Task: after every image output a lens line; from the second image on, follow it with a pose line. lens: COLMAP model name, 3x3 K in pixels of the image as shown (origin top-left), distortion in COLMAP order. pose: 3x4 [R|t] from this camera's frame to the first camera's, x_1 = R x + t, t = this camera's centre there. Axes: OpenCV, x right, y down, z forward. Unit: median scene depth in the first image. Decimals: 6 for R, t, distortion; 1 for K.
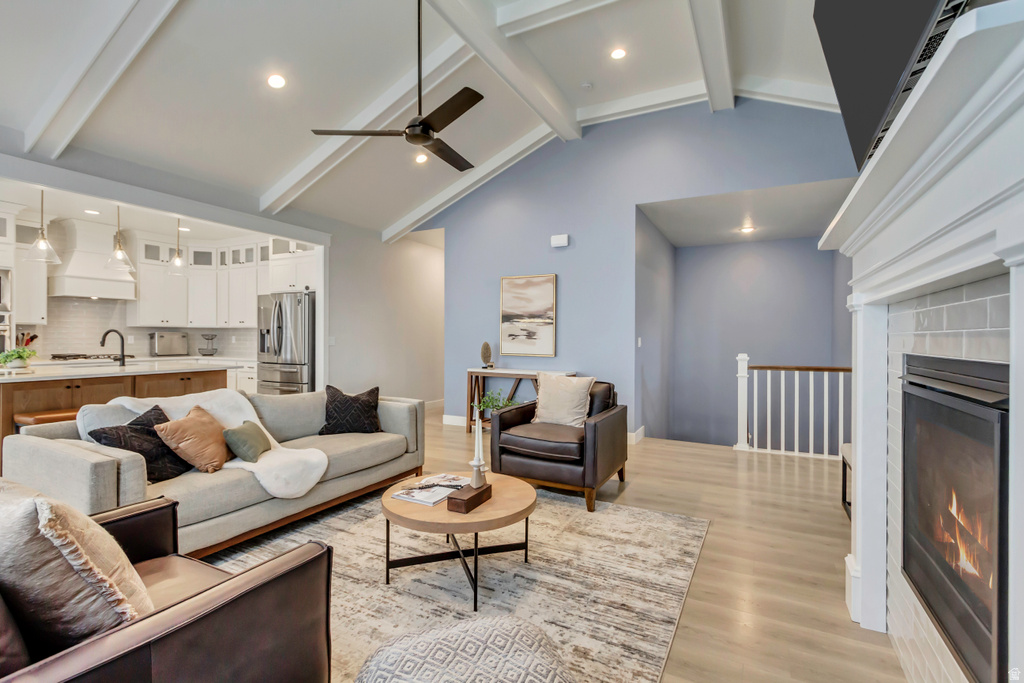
lens RADIAL K [[471.1, 0, 505.2], [0, 471.1, 341.3], [0, 0, 1]] dist [0.012764, -0.003073]
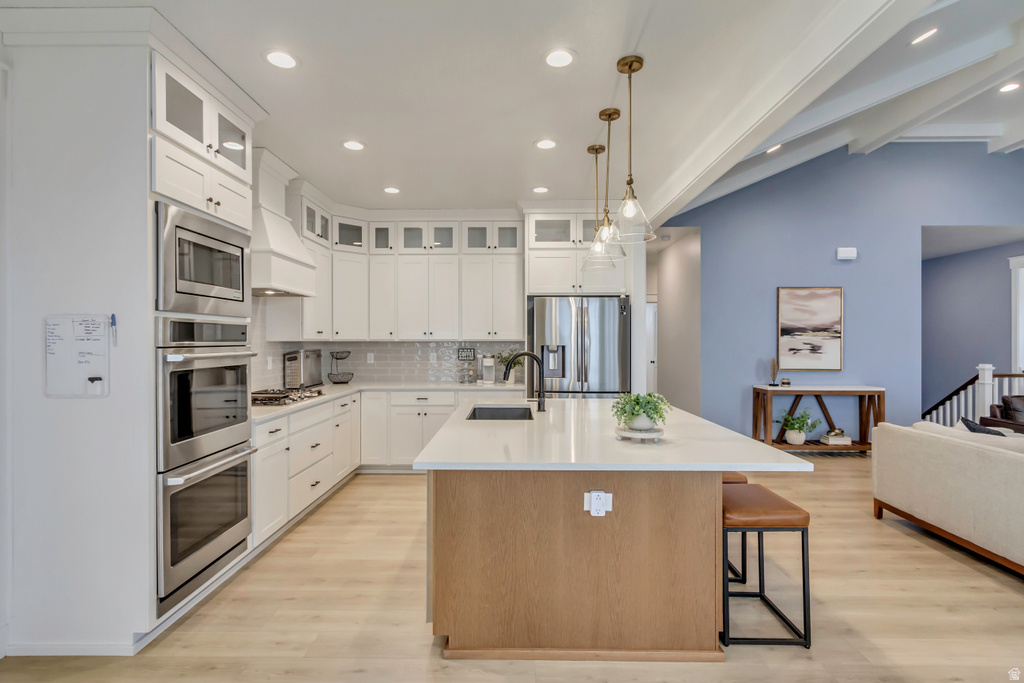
lens RADIAL K [[500.2, 0, 512.6], [0, 500.2, 342.5], [0, 0, 1]] dist [0.006735, -0.000583]
pose [[0.892292, -0.007356, 0.451399, -0.934898], [0.009220, 0.999956, -0.001929, -0.029857], [-0.451364, 0.005884, 0.892320, 0.359132]]
